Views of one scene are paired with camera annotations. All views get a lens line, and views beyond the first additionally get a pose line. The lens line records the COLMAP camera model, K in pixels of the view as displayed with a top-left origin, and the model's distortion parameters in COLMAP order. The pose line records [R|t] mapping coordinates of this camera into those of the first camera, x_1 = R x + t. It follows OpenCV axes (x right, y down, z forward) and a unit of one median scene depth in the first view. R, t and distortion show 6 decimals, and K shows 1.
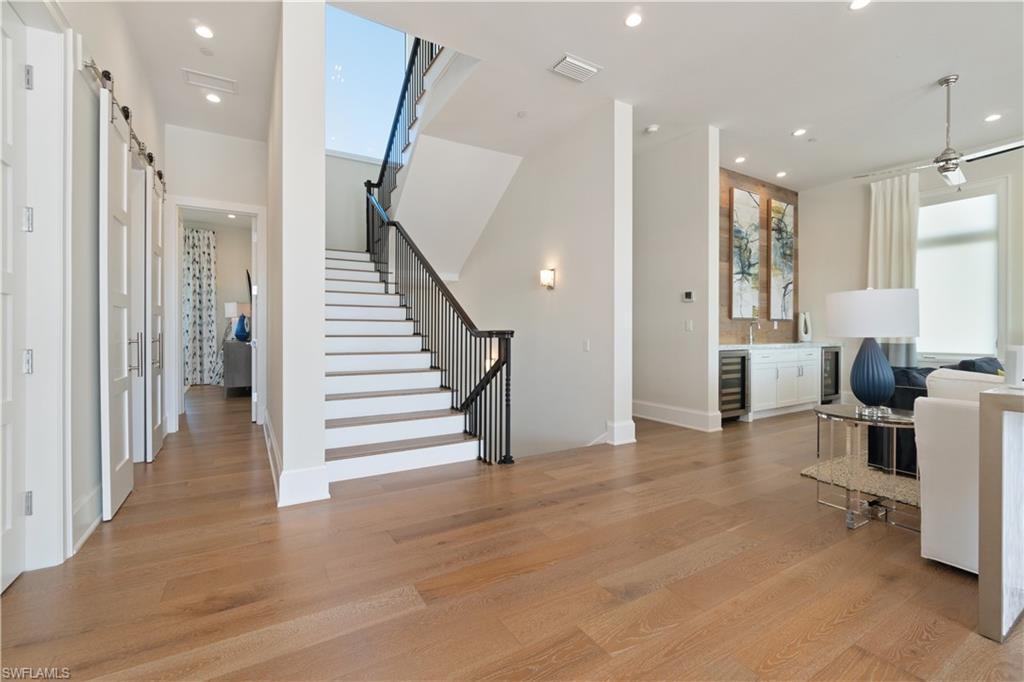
lens RADIAL K [[442.7, 0, 511.5], [0, 442.7, 335.4], [0, 0, 1]] dist [-0.002158, 0.001005]
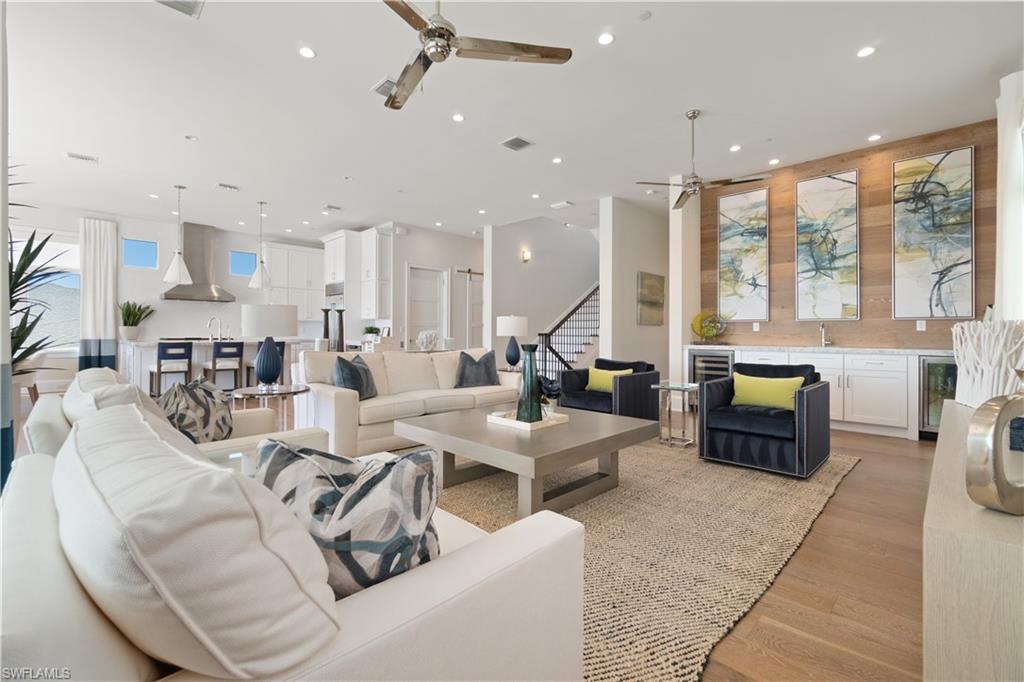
lens RADIAL K [[442.7, 0, 508.0], [0, 442.7, 335.8], [0, 0, 1]] dist [-0.002158, 0.001005]
pose [[0.239057, 0.004539, -0.970995, 1.237770], [-0.011167, 0.999936, 0.001925, -0.000144], [0.970941, 0.010383, 0.239092, 0.170389]]
